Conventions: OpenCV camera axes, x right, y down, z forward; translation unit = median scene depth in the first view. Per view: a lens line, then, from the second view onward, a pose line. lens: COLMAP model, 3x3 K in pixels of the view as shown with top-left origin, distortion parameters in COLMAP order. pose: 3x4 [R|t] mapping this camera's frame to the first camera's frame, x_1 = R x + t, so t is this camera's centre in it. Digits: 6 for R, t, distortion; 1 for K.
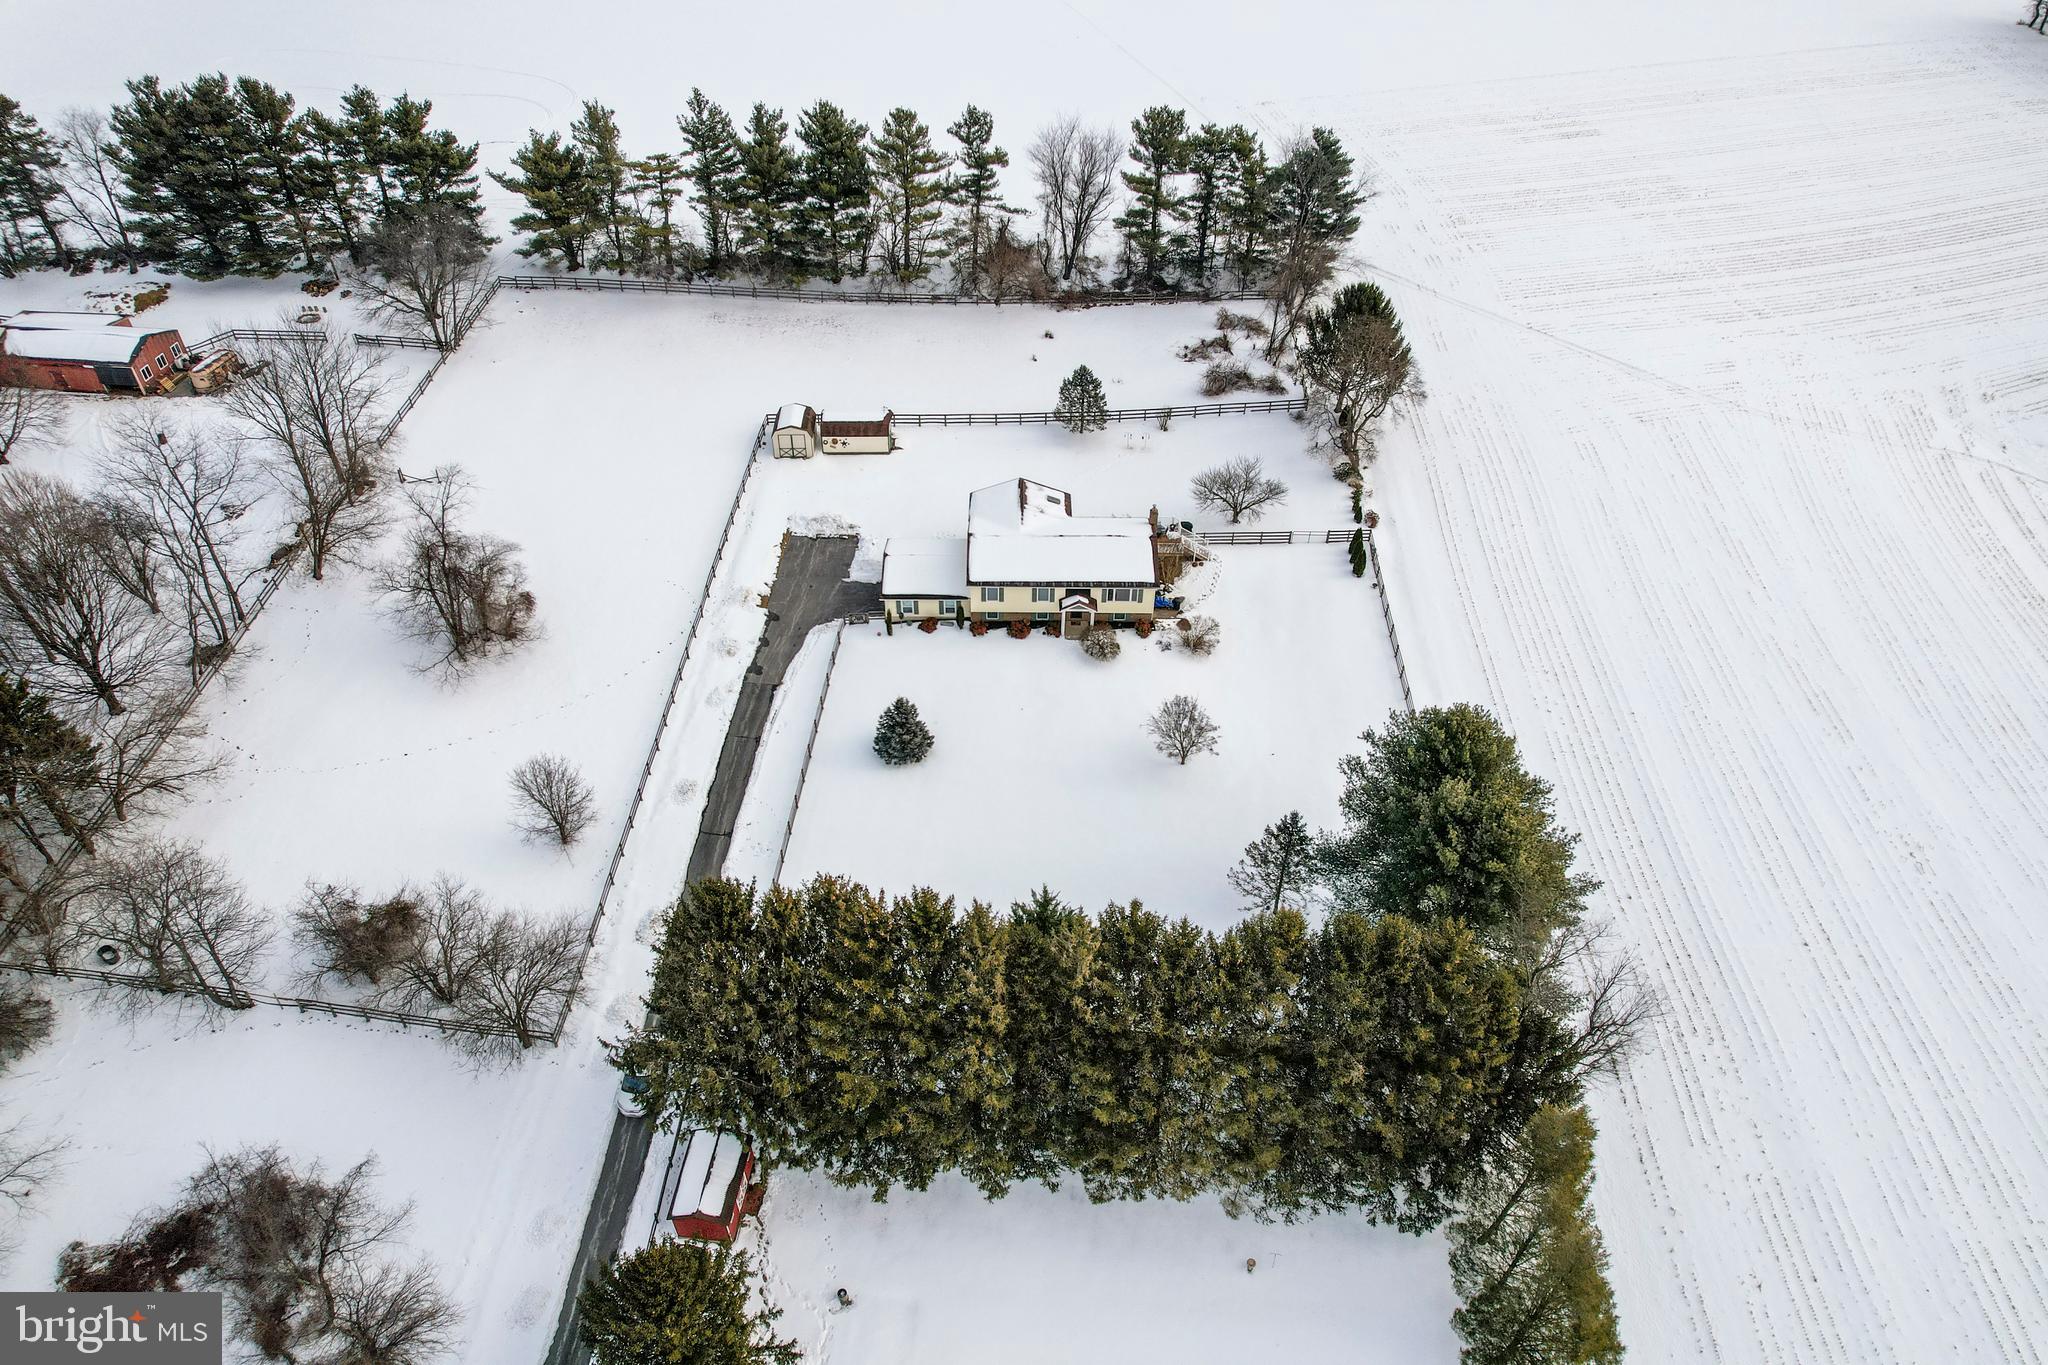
lens RADIAL K [[1316.8, 0, 1026.4], [0, 1316.8, 679.8], [0, 0, 1]] dist [-0.082169, 0.079597]
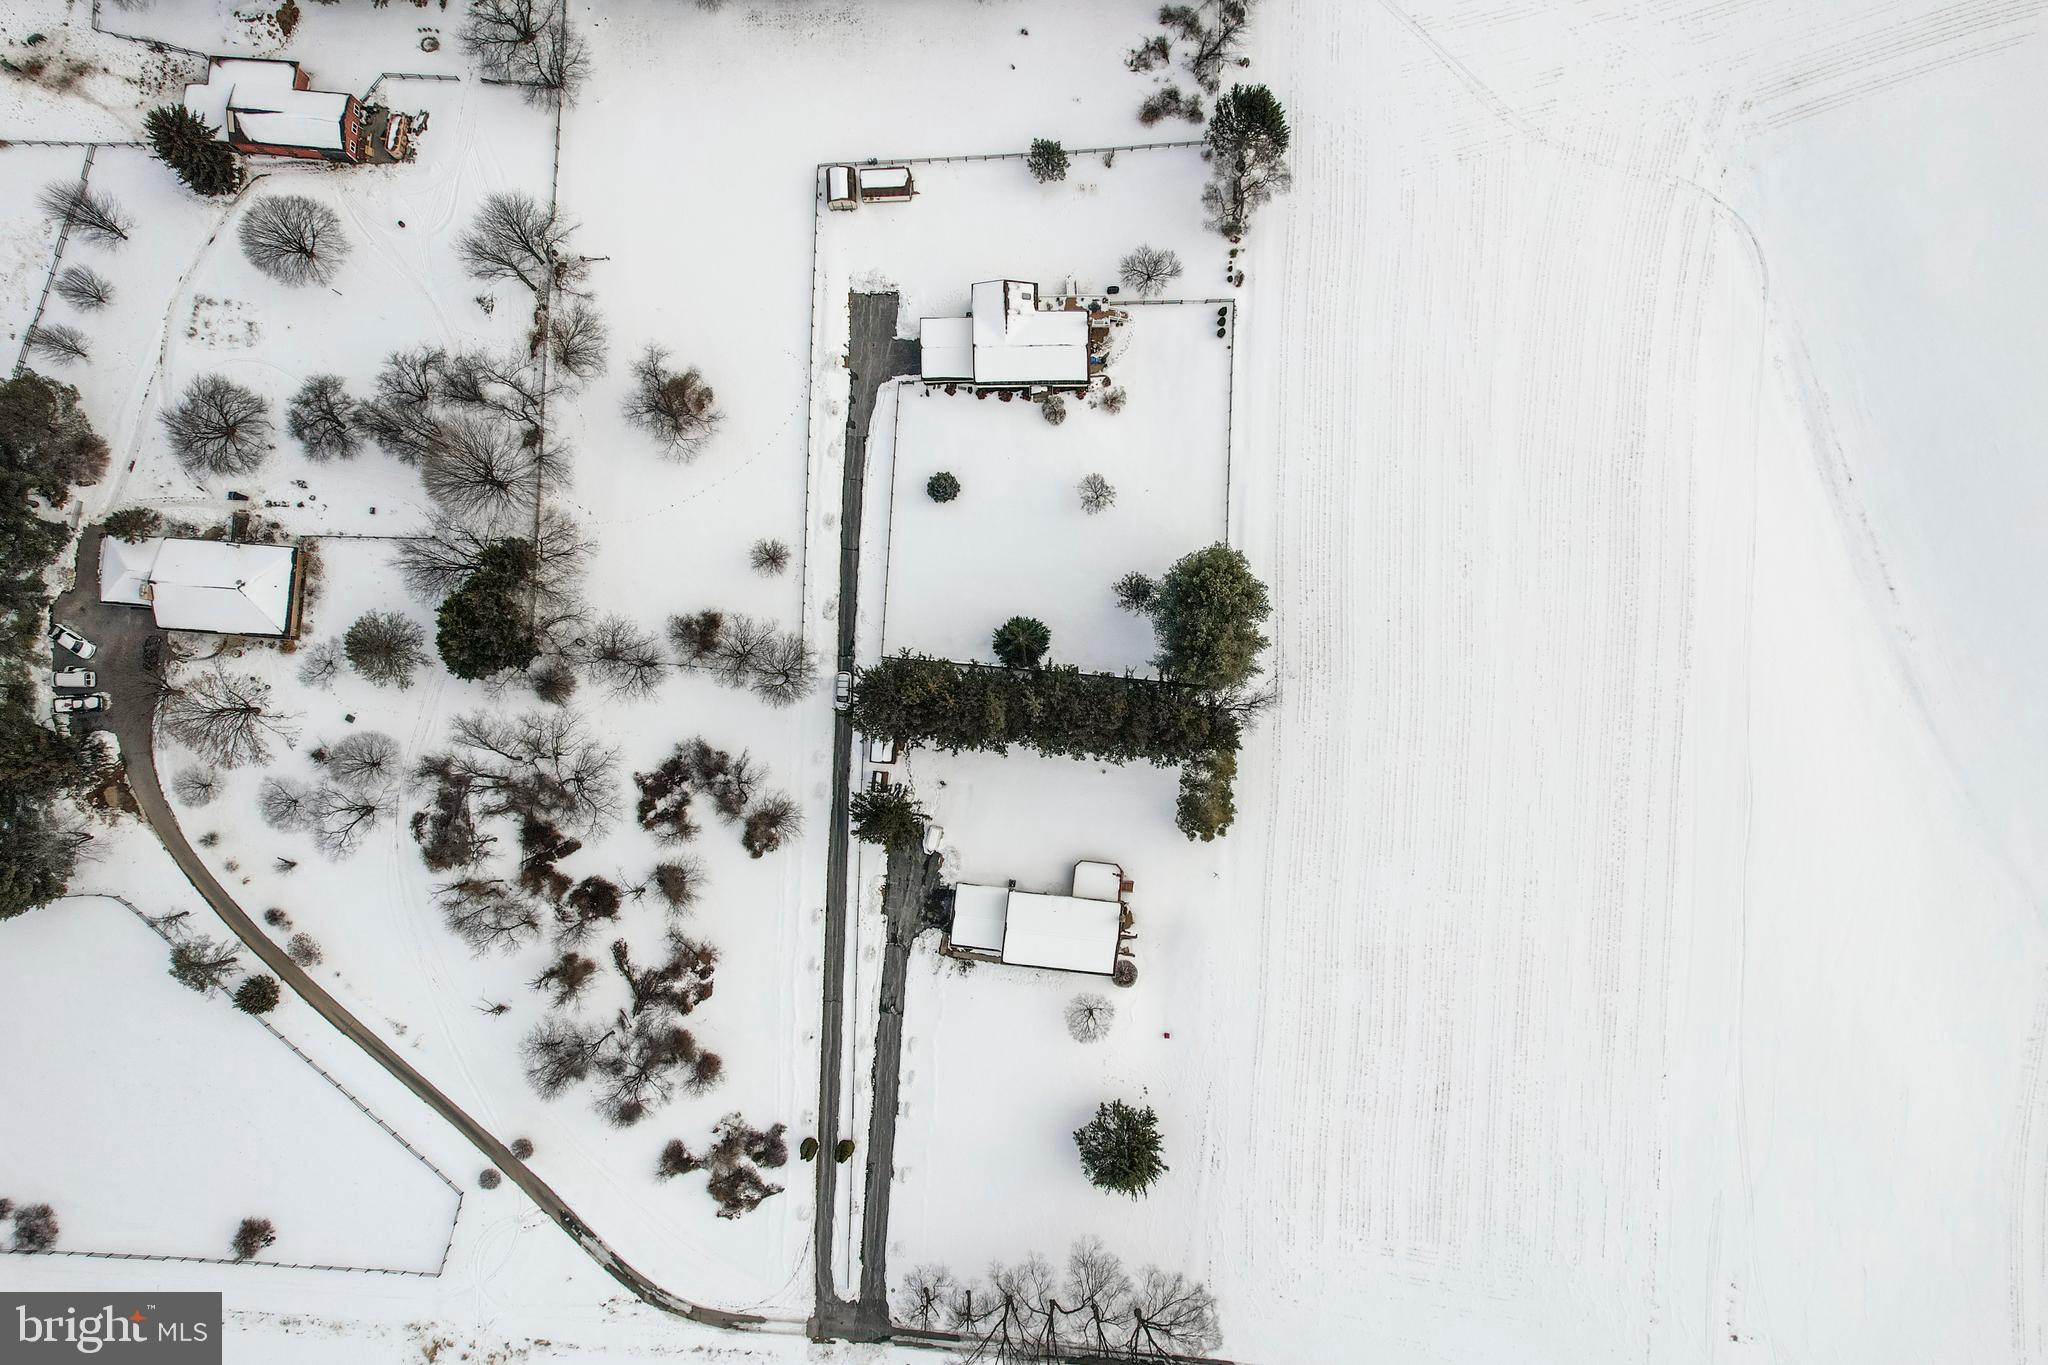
lens RADIAL K [[1330.7, 0, 1024.0], [0, 1330.7, 682.5], [0, 0, 1]] dist [-0.077177, 0.069650]
pose [[0.999922, -0.011790, -0.004102, 0.018184], [0.011008, 0.677958, 0.735018, -0.933770], [-0.005885, -0.735006, 0.678035, -0.366974]]
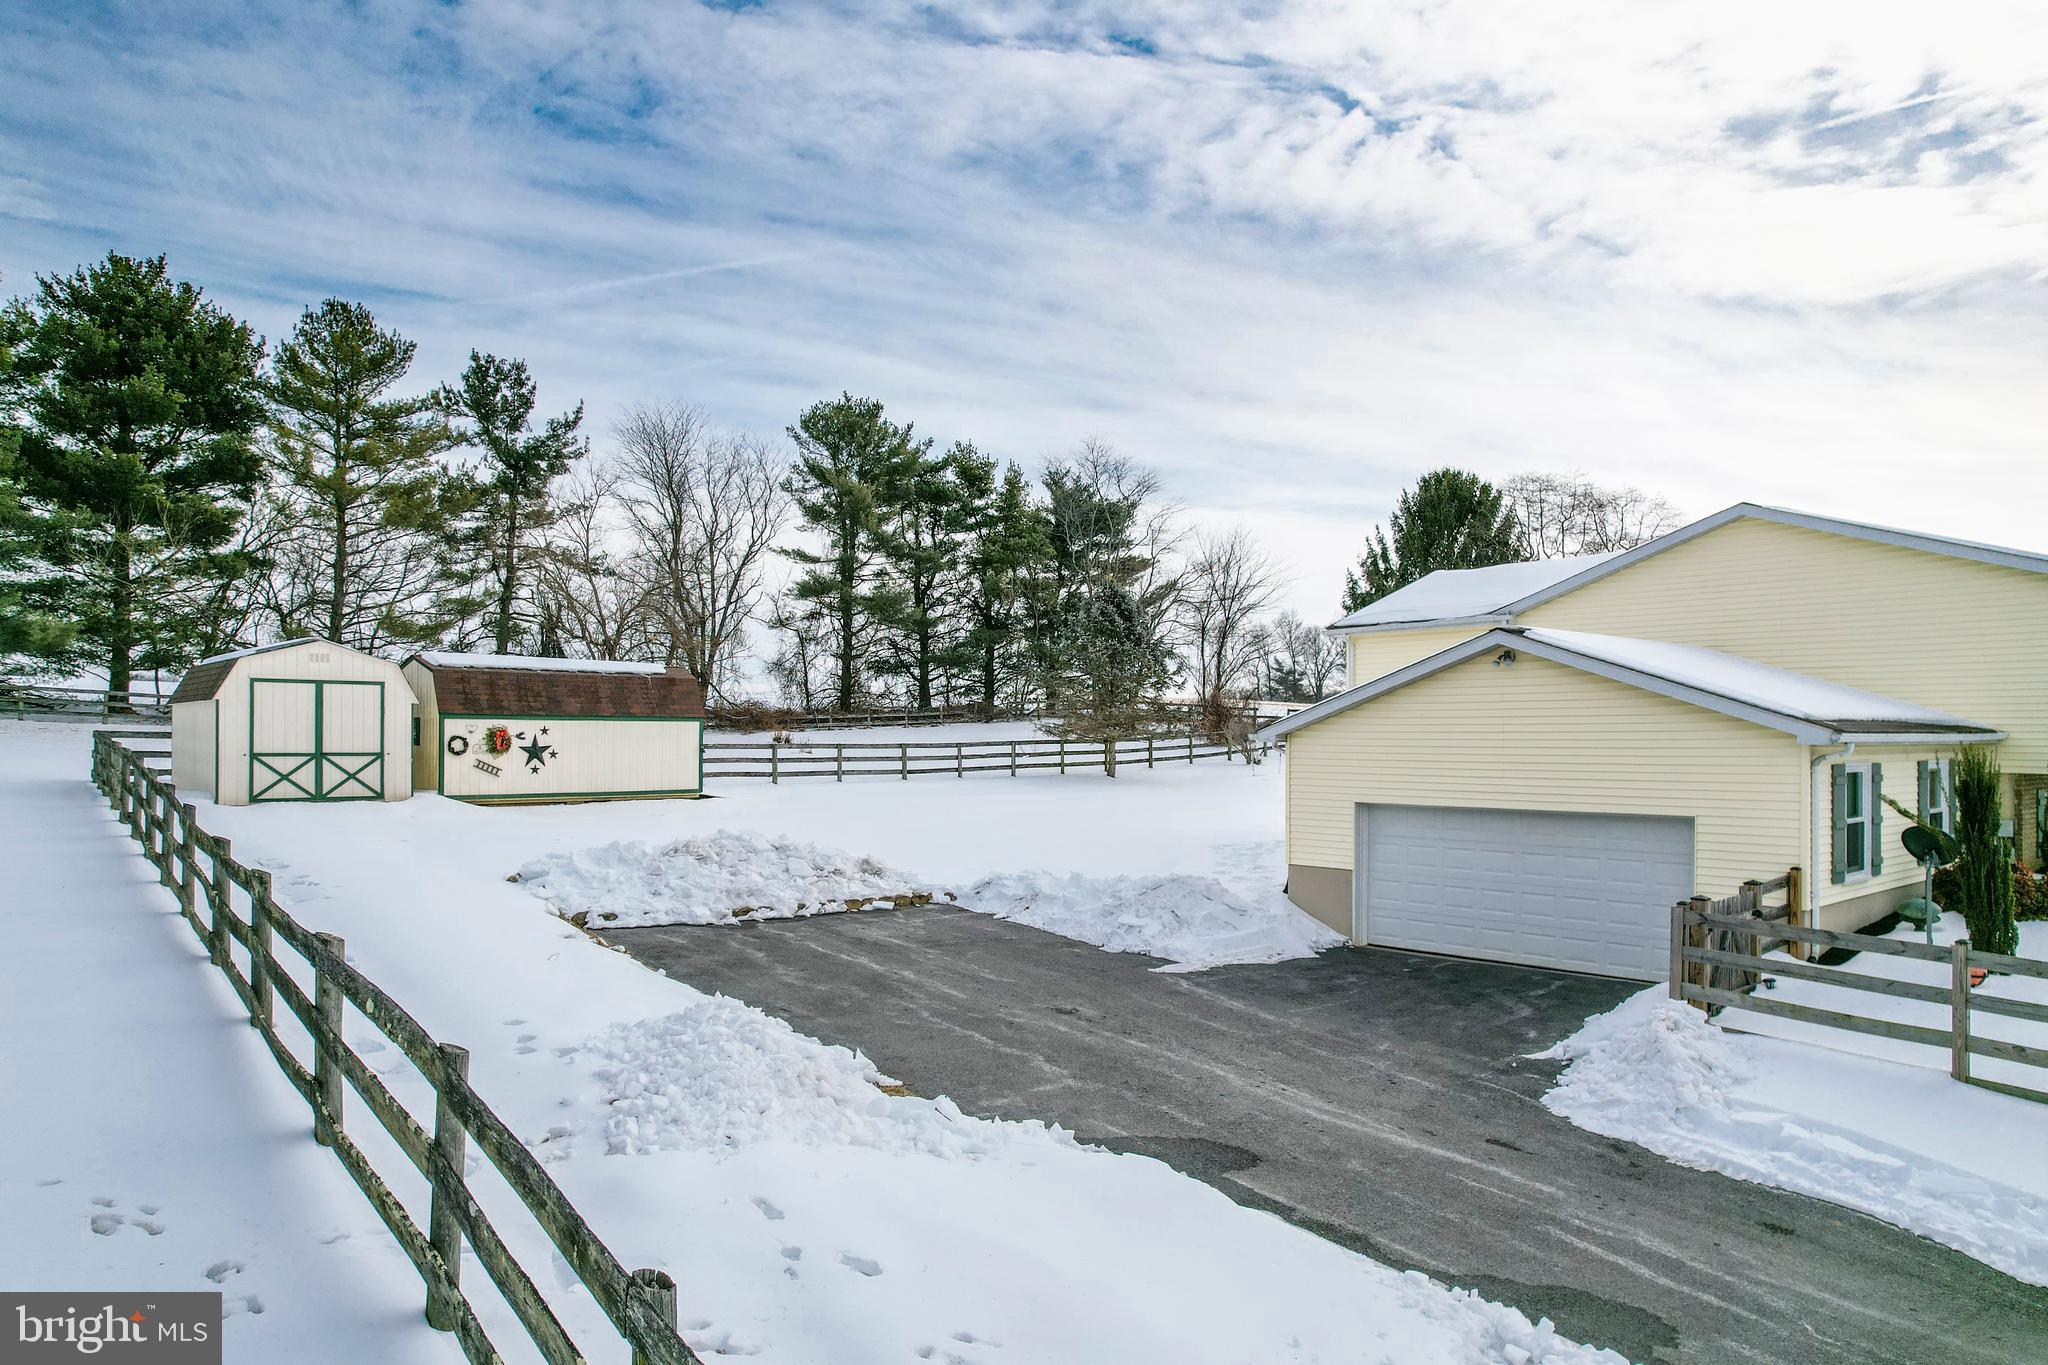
lens RADIAL K [[1330.8, 0, 1004.9], [0, 1330.8, 741.9], [0, 0, 1]] dist [-0.042776, 0.001917]
pose [[0.769607, -0.012356, 0.638399, -0.245948], [0.420528, 0.762162, -0.492205, -0.027434], [-0.480481, 0.647269, 0.591761, 0.877557]]
